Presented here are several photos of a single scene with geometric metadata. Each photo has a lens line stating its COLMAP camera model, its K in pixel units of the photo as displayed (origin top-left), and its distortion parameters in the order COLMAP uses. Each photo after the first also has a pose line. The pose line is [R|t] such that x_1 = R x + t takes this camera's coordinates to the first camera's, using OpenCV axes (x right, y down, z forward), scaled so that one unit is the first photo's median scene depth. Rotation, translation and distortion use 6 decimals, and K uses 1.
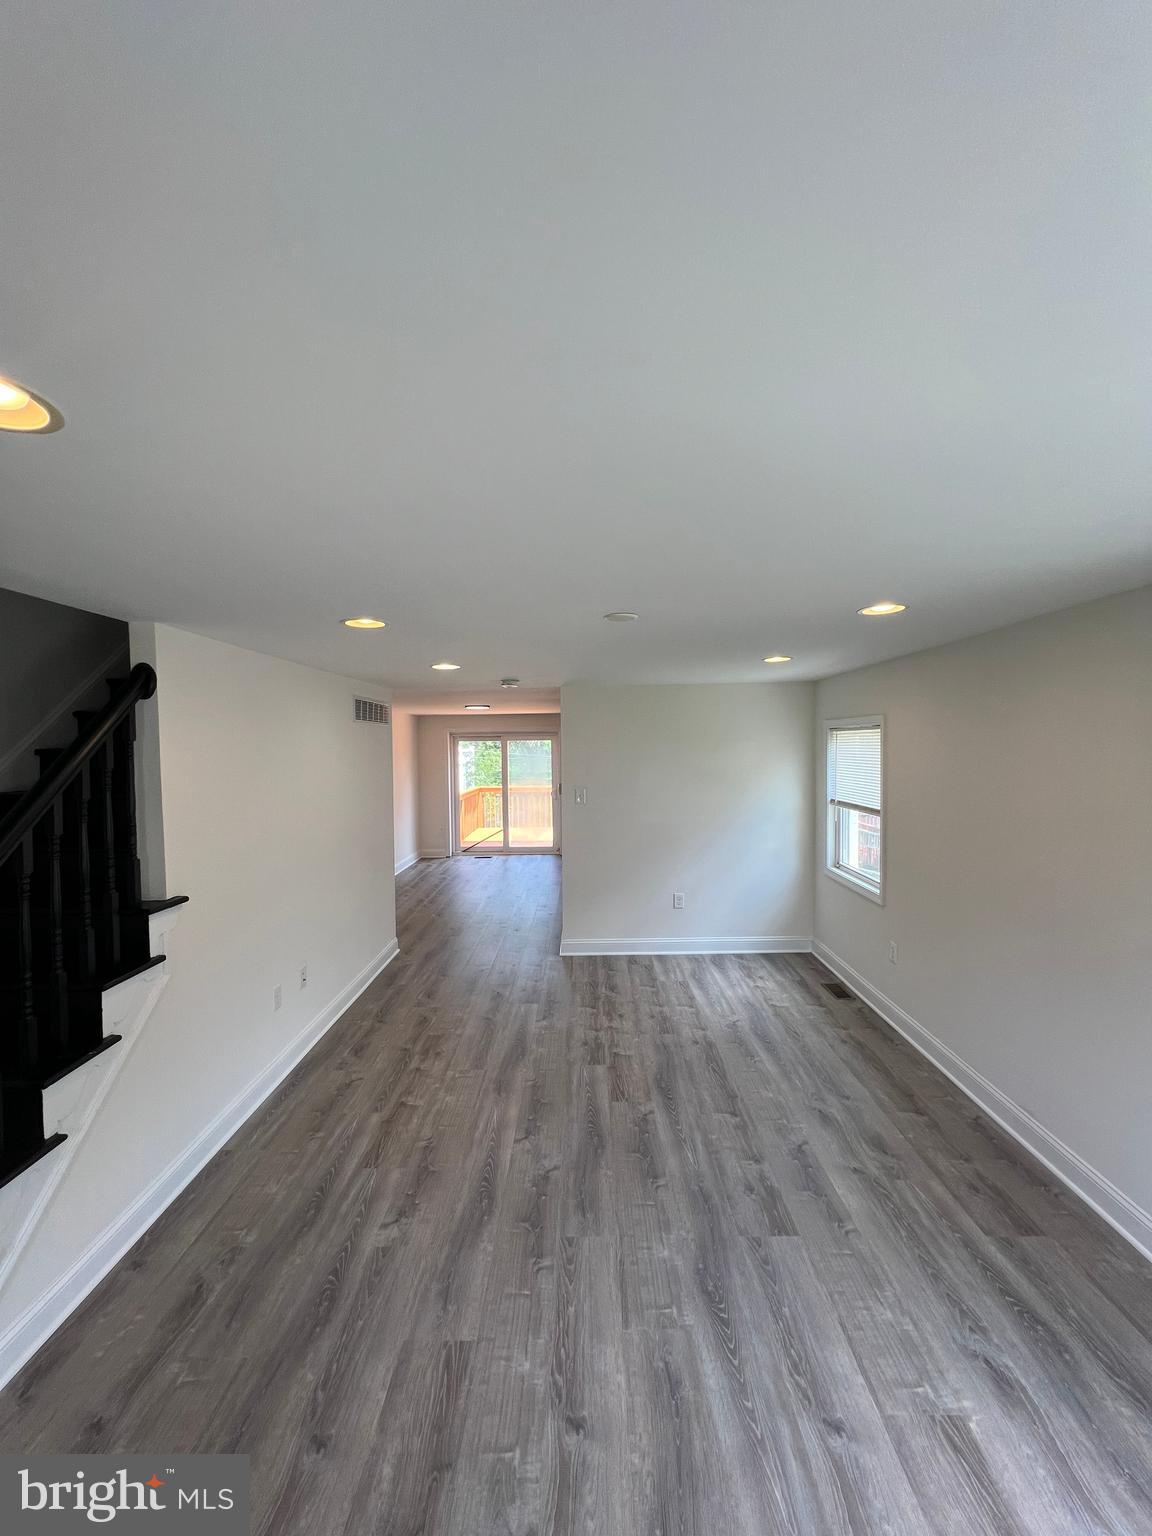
lens RADIAL K [[612.8, 0, 574.2], [0, 612.8, 768.3], [0, 0, 1]] dist [-0.003578, 0.000954]
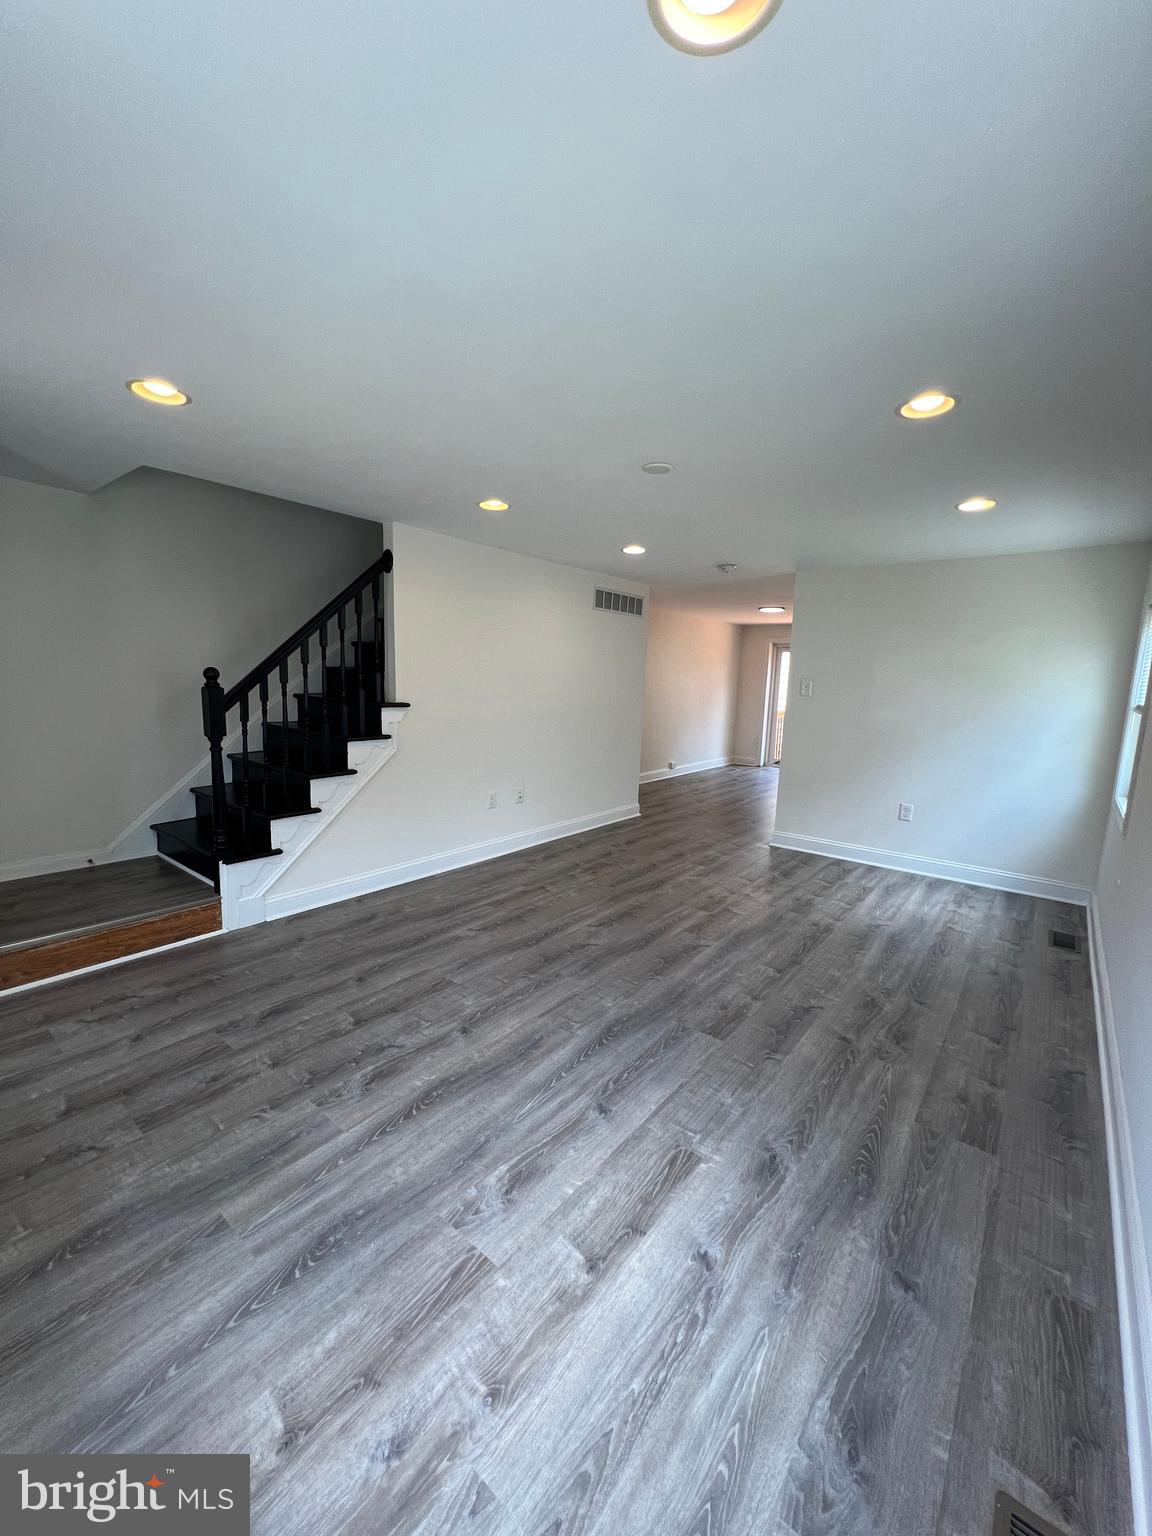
lens RADIAL K [[612.8, 0, 572.8], [0, 612.8, 764.8], [0, 0, 1]] dist [-0.003578, 0.000954]
pose [[0.788607, 0.125837, -0.601884, 0.561998], [-0.063773, 0.990295, 0.123484, 0.122530], [0.611582, -0.058997, 0.788978, 0.008169]]
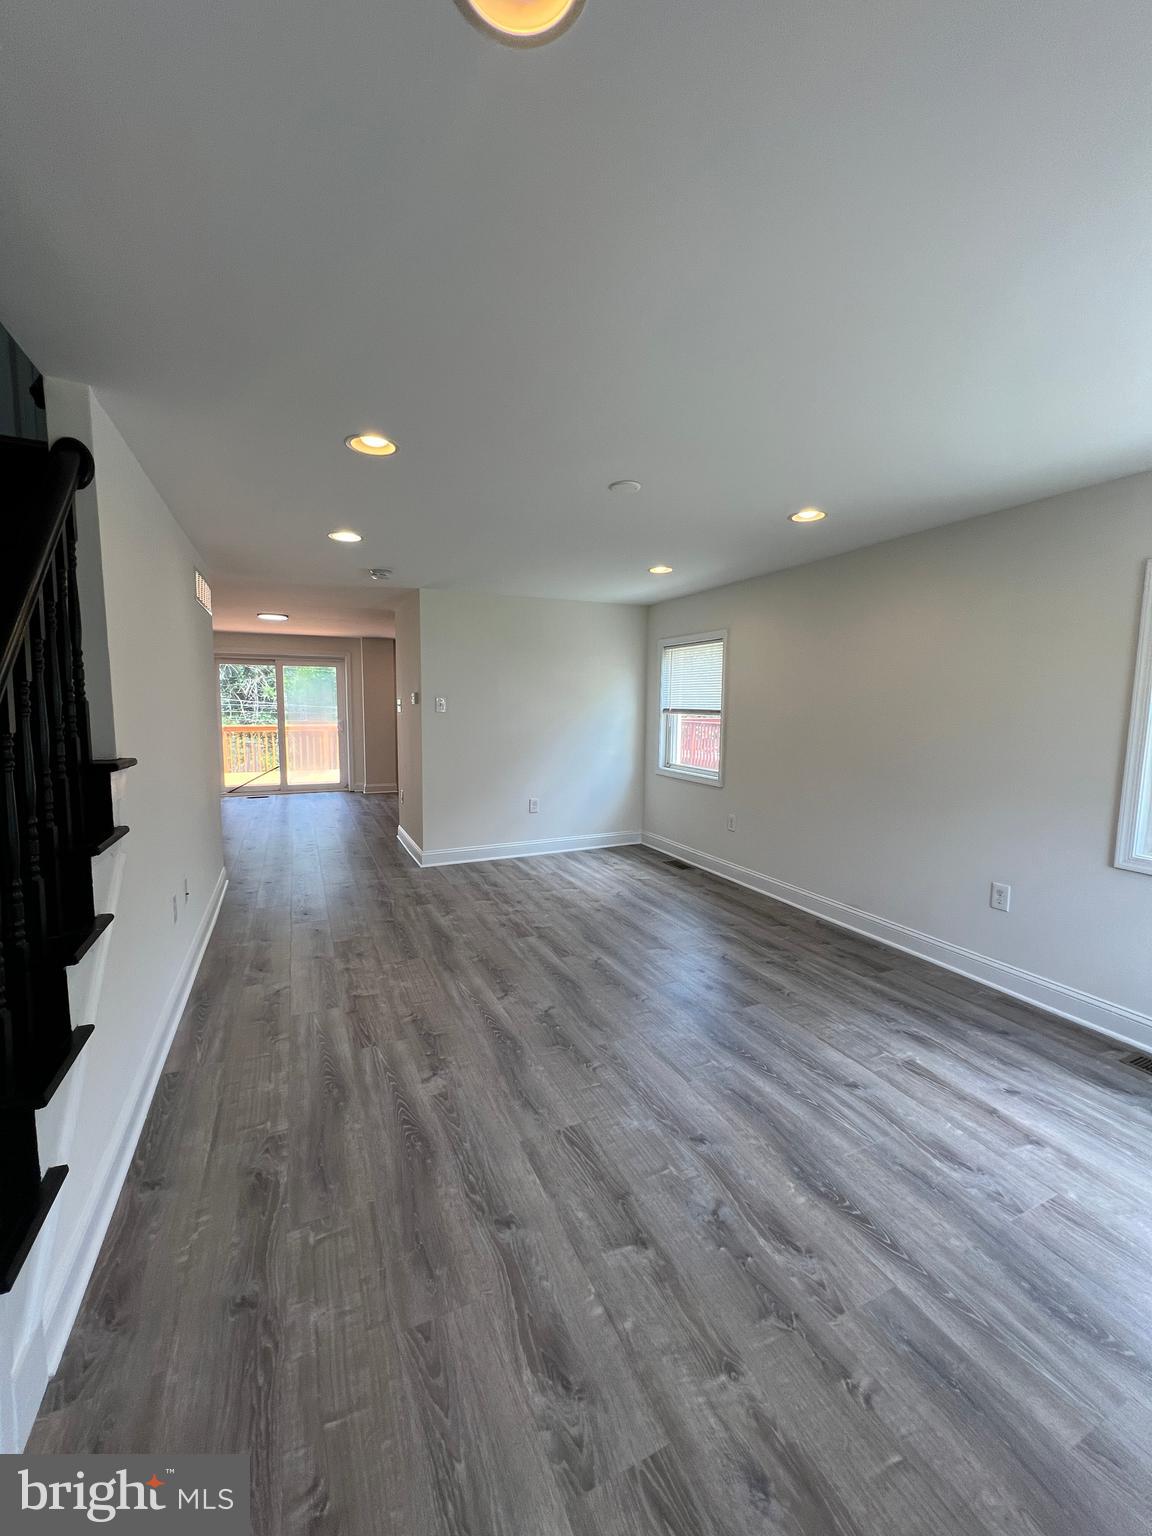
lens RADIAL K [[612.8, 0, 576.2], [0, 612.8, 769.7], [0, 0, 1]] dist [-0.003578, 0.000954]
pose [[0.901014, -0.026918, 0.432954, -0.392503], [-0.003978, 0.997518, 0.070296, 0.141042], [-0.433772, -0.065060, 0.898671, 0.035132]]
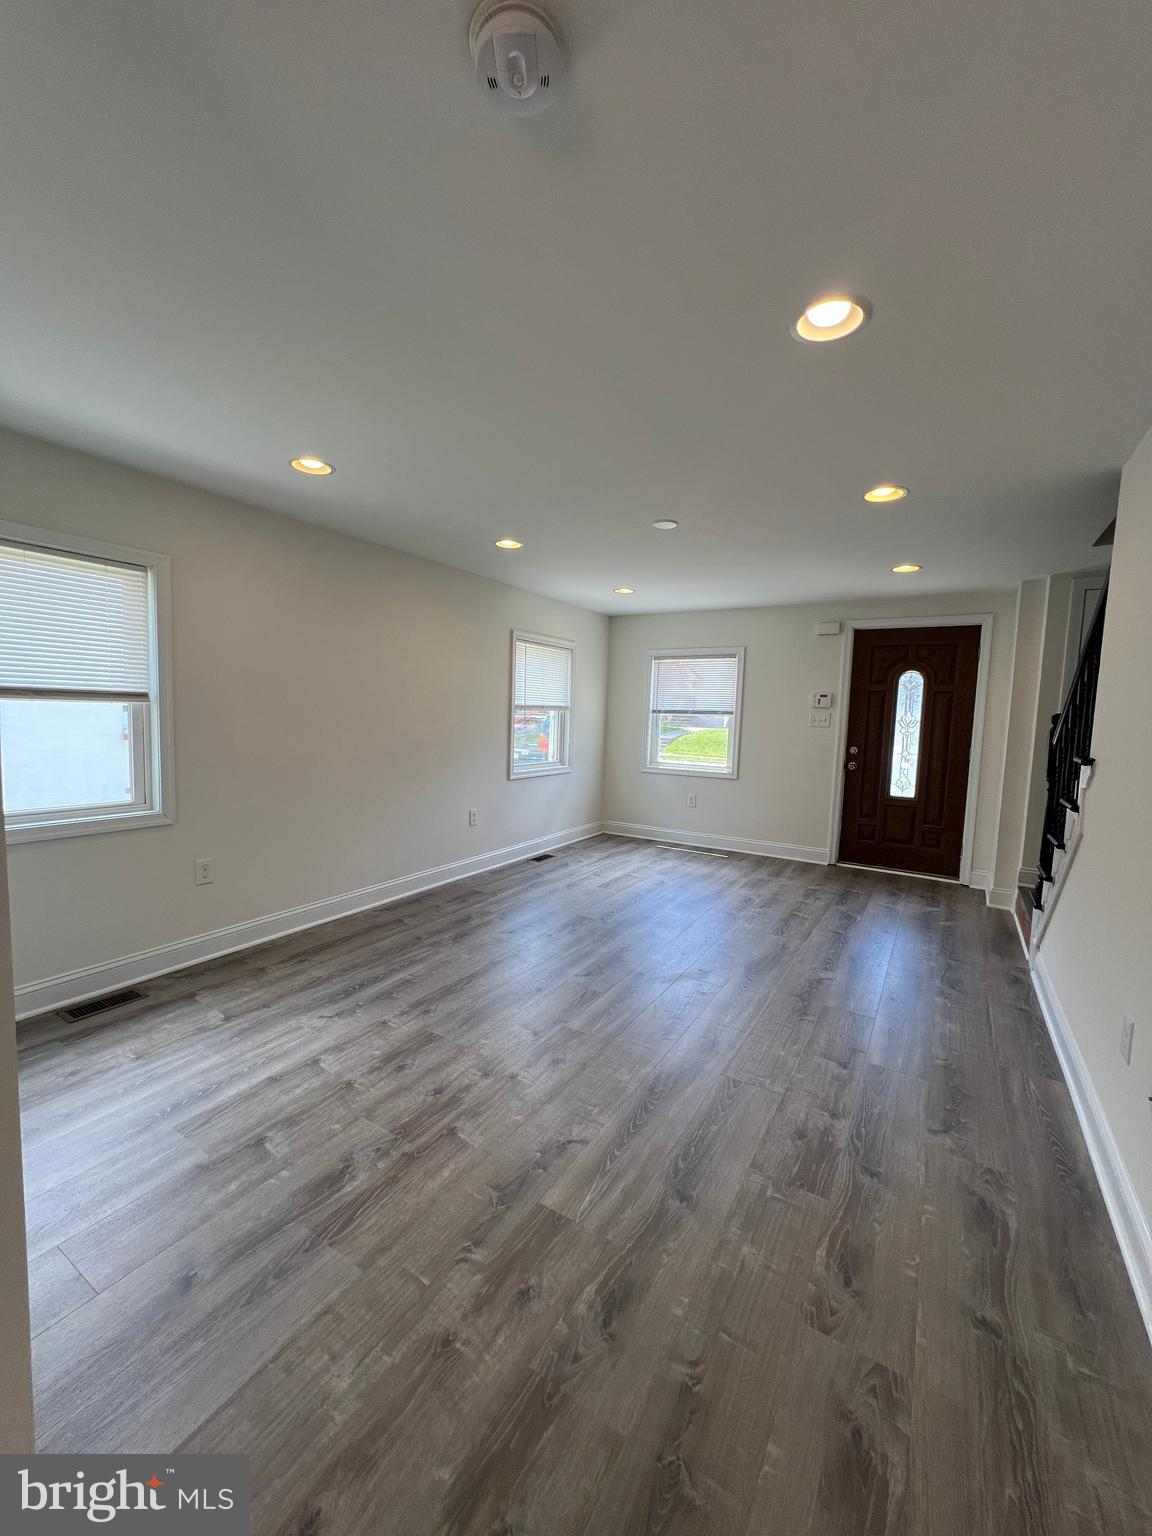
lens RADIAL K [[612.8, 0, 573.8], [0, 612.8, 768.7], [0, 0, 1]] dist [-0.003578, 0.000954]
pose [[-0.862237, -0.062613, 0.502621, -0.367689], [-0.002824, 0.992909, 0.118844, 0.096831], [-0.506498, 0.101053, -0.856299, 1.871641]]
